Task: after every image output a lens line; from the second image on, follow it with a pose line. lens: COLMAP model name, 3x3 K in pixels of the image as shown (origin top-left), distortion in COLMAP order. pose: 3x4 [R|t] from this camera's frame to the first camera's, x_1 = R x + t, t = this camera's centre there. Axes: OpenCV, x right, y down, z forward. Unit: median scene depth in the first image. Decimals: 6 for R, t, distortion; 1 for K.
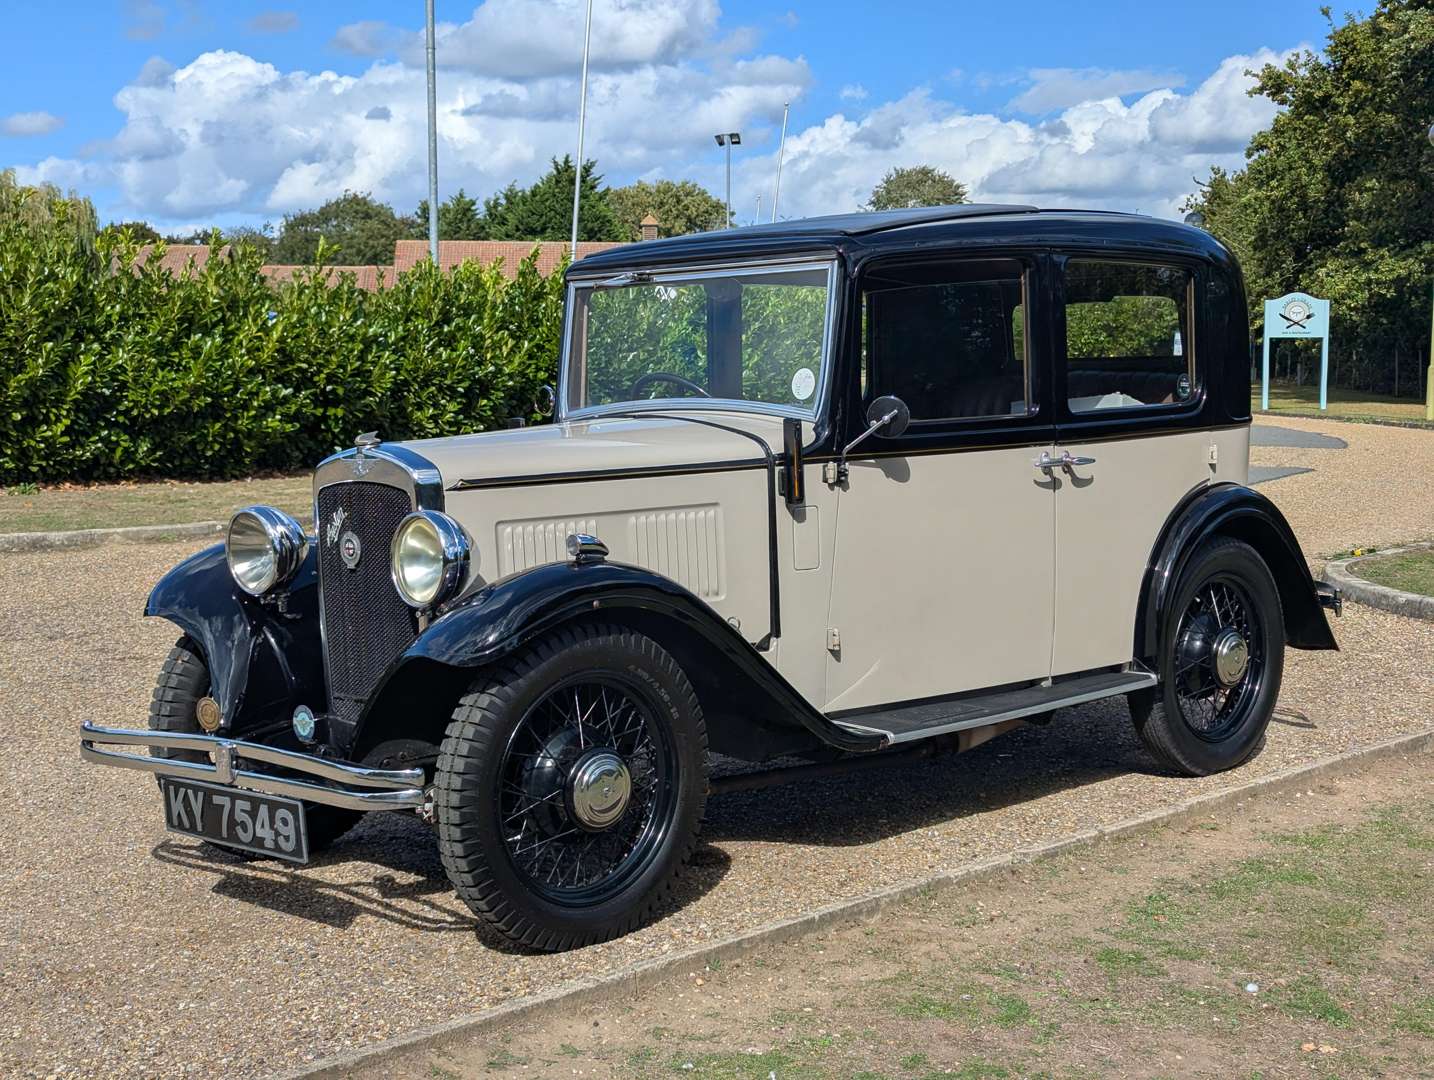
lens RADIAL K [[2017.2, 0, 709.9], [0, 2017.2, 530.0], [0, 0, 1]] dist [0.059937, 0.000000]
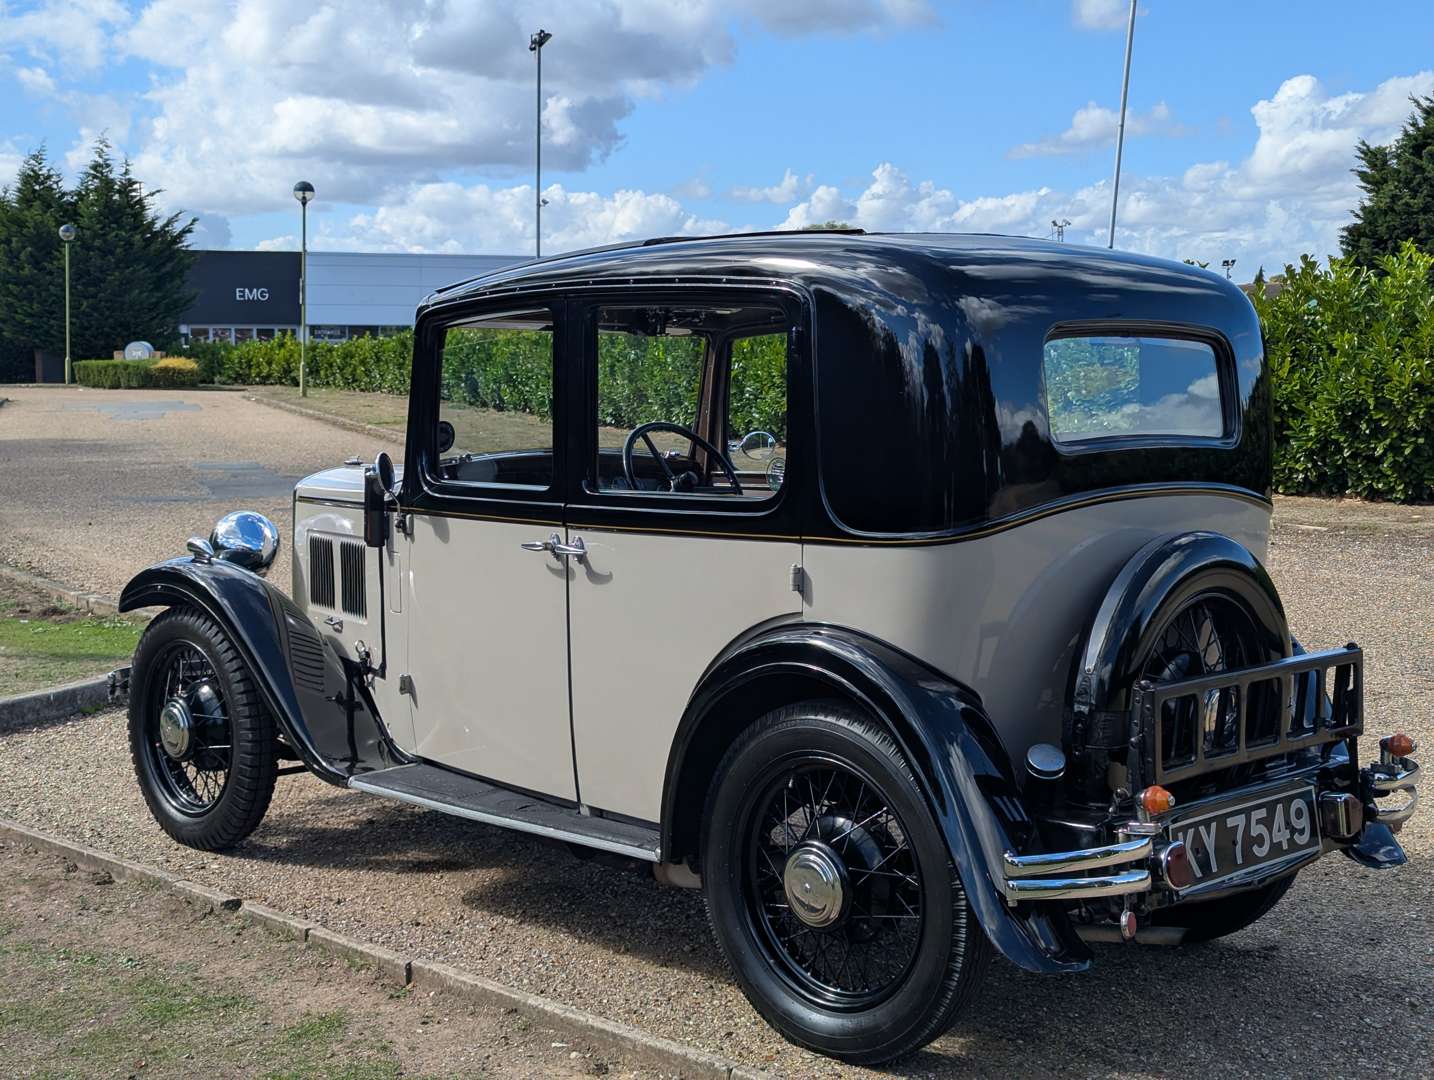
lens RADIAL K [[2021.8, 0, 712.3], [0, 2021.8, 526.3], [0, 0, 1]] dist [0.046975, 0.000000]
pose [[0.018046, 0.094210, -0.995389, 1.197721], [-0.088460, 0.991797, 0.092266, -0.148784], [0.995916, 0.086387, 0.026232, 1.233441]]
